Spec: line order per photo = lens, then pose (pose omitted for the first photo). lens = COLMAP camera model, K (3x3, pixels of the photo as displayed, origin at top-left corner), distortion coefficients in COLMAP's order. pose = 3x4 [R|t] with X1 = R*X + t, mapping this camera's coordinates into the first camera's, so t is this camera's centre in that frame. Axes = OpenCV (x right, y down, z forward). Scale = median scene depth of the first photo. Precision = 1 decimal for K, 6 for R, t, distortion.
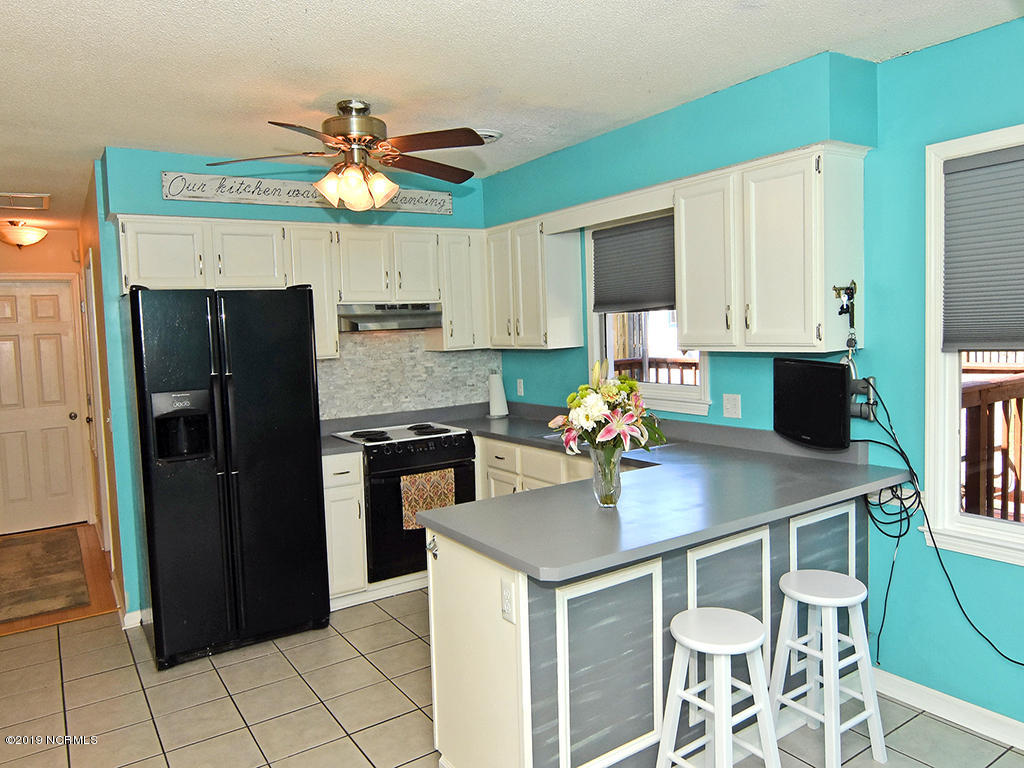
lens RADIAL K [[718.9, 0, 510.4], [0, 718.9, 370.9], [0, 0, 1]] dist [-0.001921, -0.000594]
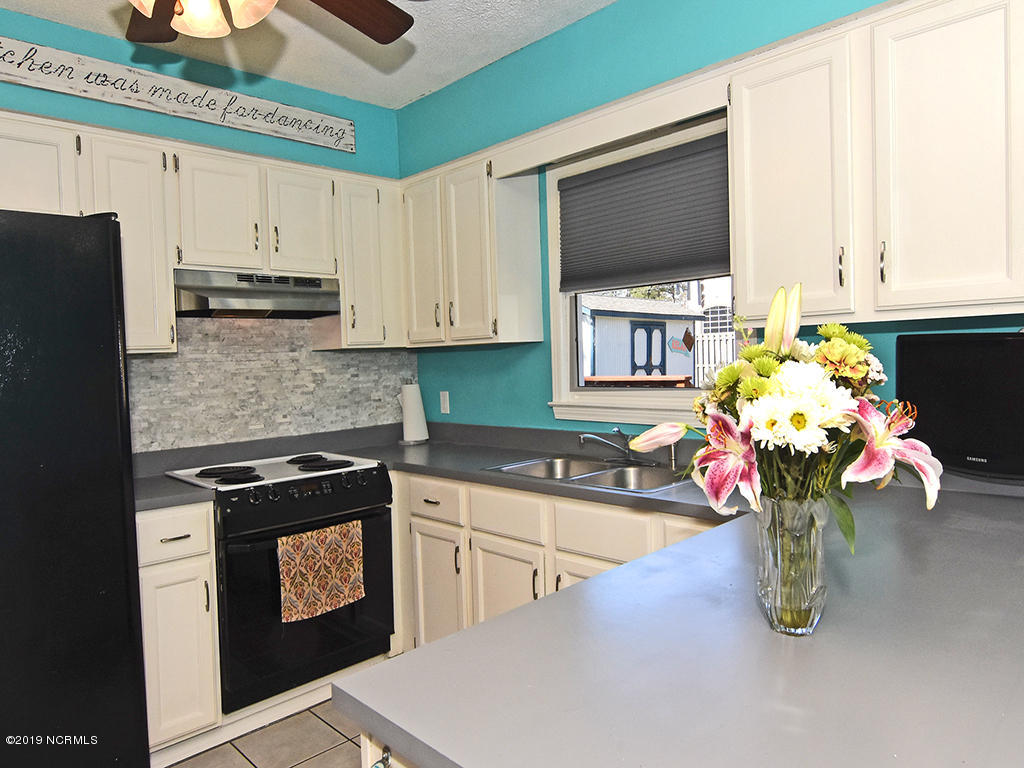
lens RADIAL K [[676.6, 0, 508.0], [0, 676.6, 378.2], [0, 0, 1]] dist [-0.005002, -0.005720]
pose [[0.982482, -0.001651, 0.186350, -0.060468], [0.008709, 0.999275, -0.037062, 0.028435], [-0.186154, 0.038036, 0.981784, 0.351492]]
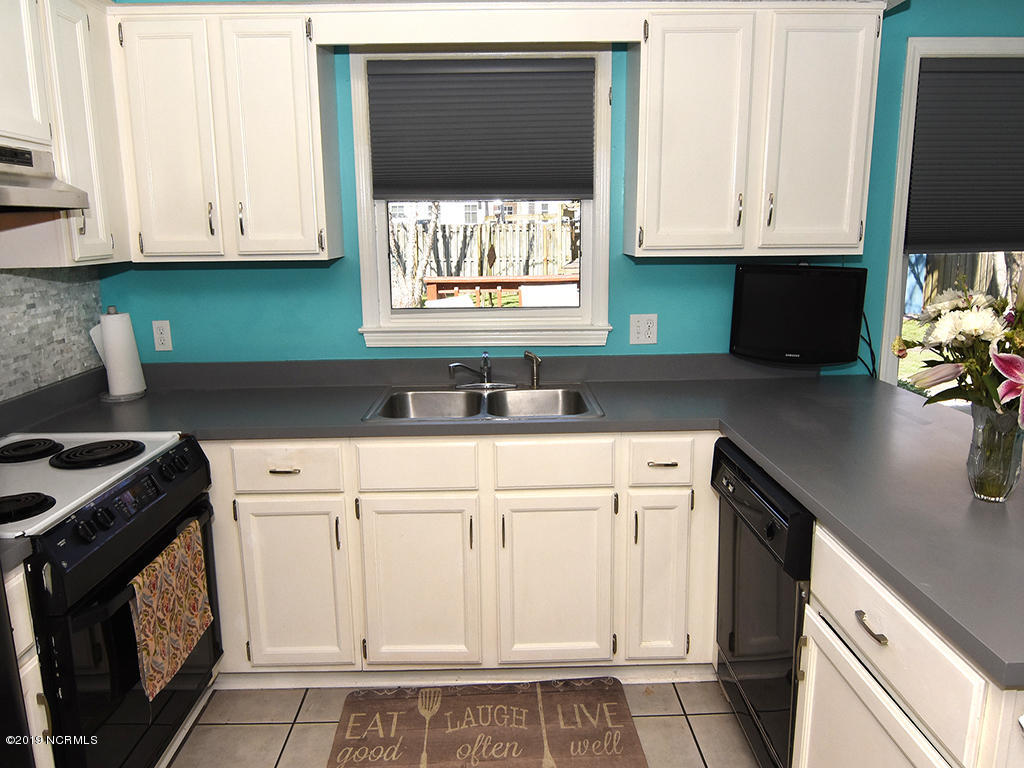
lens RADIAL K [[690.5, 0, 510.7], [0, 690.5, 358.8], [0, 0, 1]] dist [-0.005812, -0.002649]
pose [[0.532889, -0.122349, 0.837293, -0.325438], [0.042259, 0.992105, 0.118075, -0.011261], [-0.845129, -0.027538, 0.533853, 0.585549]]
